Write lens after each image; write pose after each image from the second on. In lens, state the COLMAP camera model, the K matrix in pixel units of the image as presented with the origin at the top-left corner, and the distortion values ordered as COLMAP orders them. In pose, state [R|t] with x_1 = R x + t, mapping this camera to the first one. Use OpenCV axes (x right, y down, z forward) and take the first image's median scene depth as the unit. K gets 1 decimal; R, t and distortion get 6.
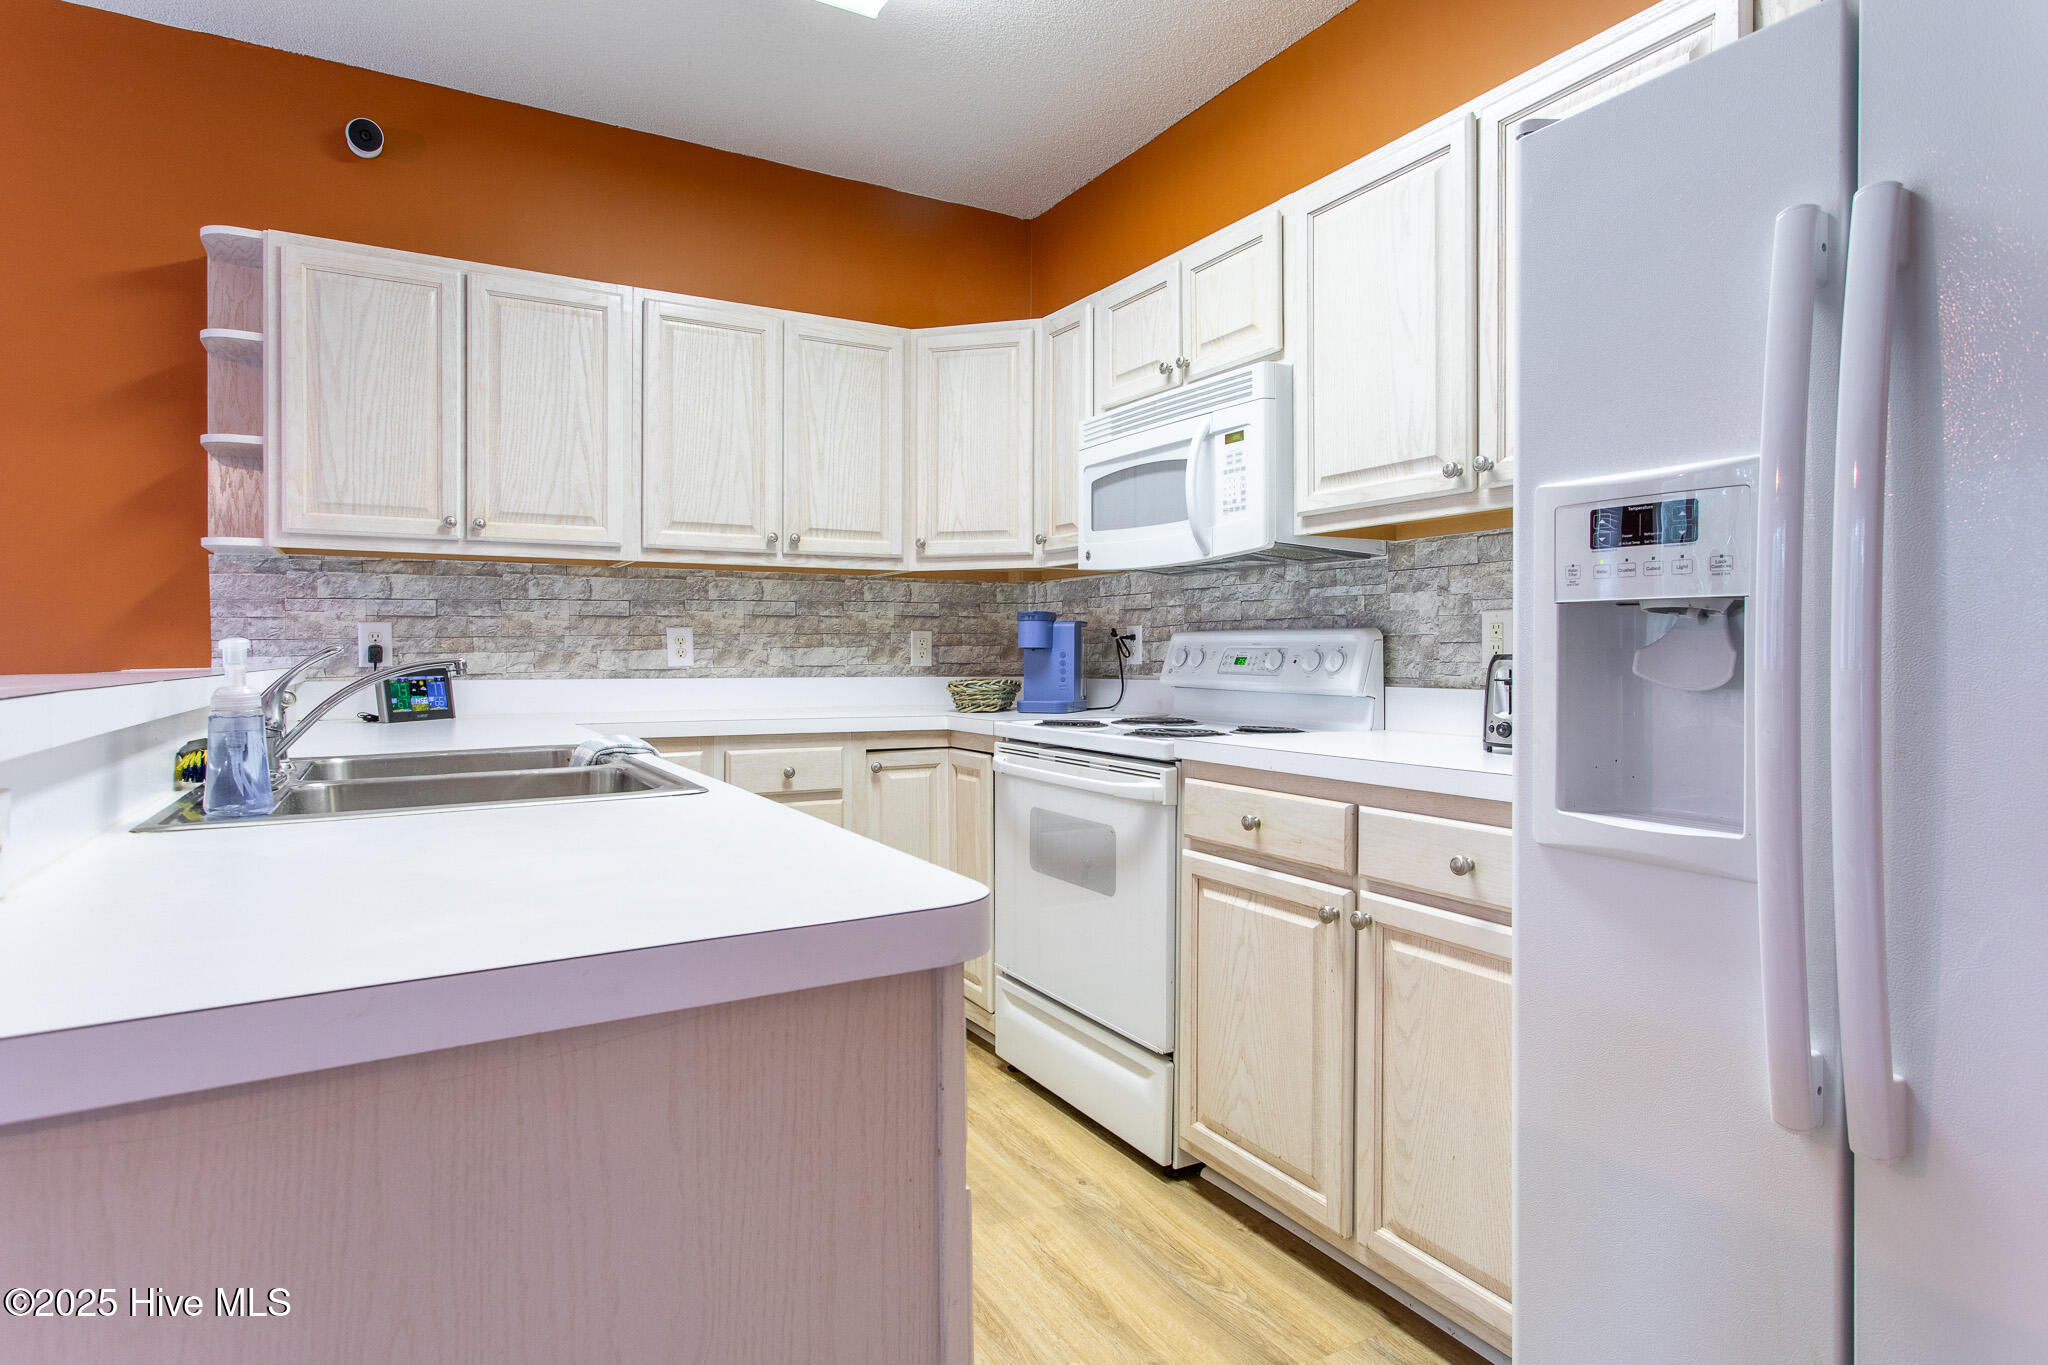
lens RADIAL K [[1118.1, 0, 1032.1], [0, 1118.1, 652.8], [0, 0, 1]] dist [-0.001734, -0.000082]
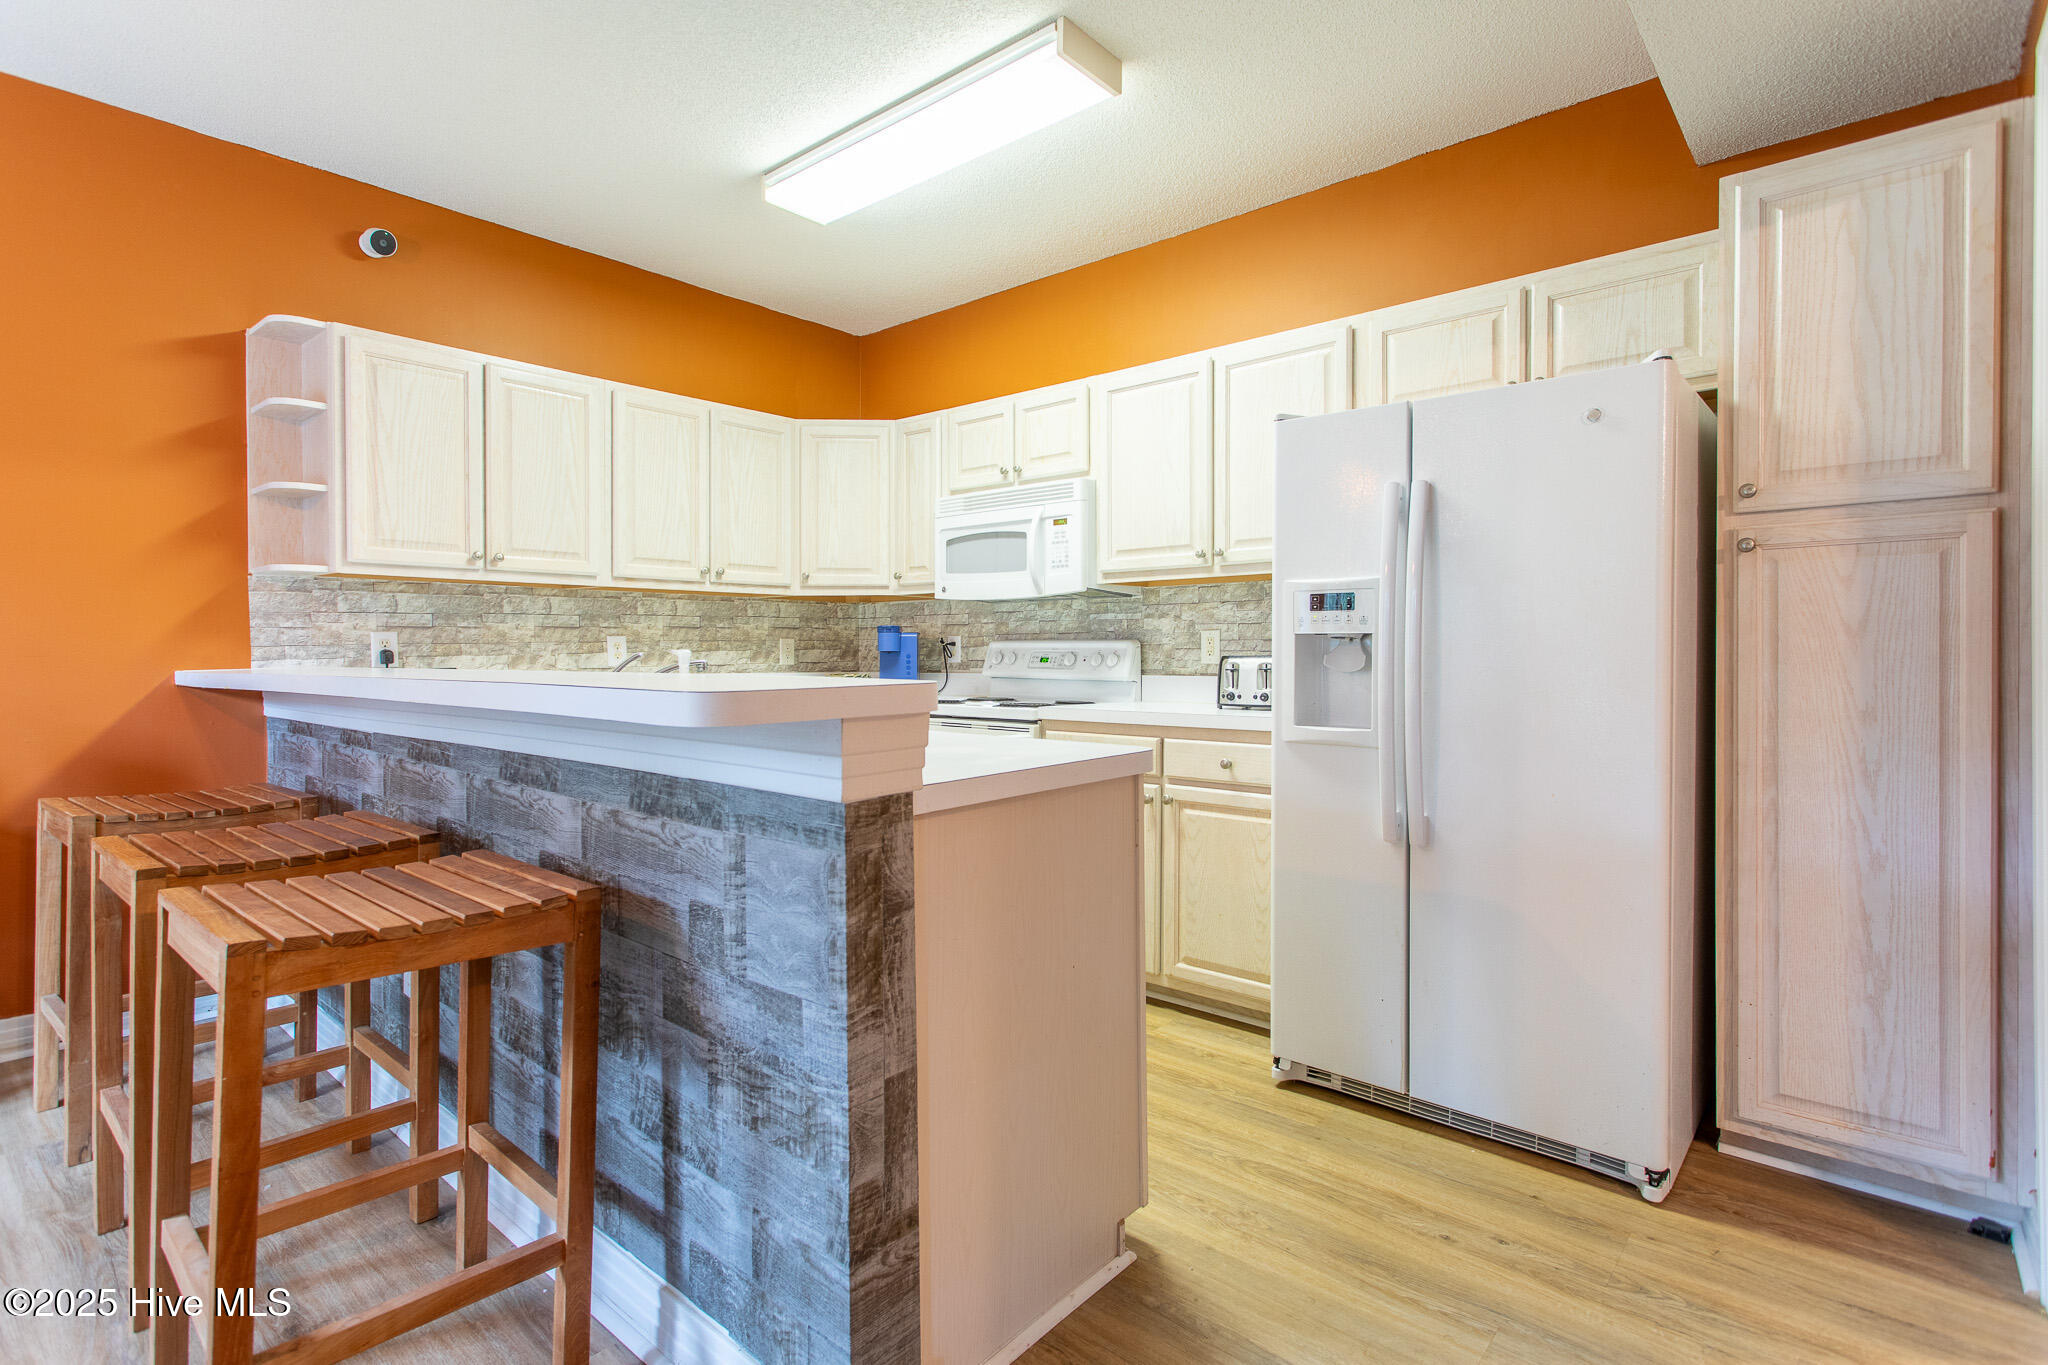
lens RADIAL K [[997.8, 0, 1021.3], [0, 997.8, 664.0], [0, 0, 1]] dist [0.001015, 0.000428]
pose [[0.947630, -0.005041, 0.319330, -0.291165], [0.001421, 0.999932, 0.011567, -0.003179], [-0.319366, -0.010508, 0.947573, -0.307367]]
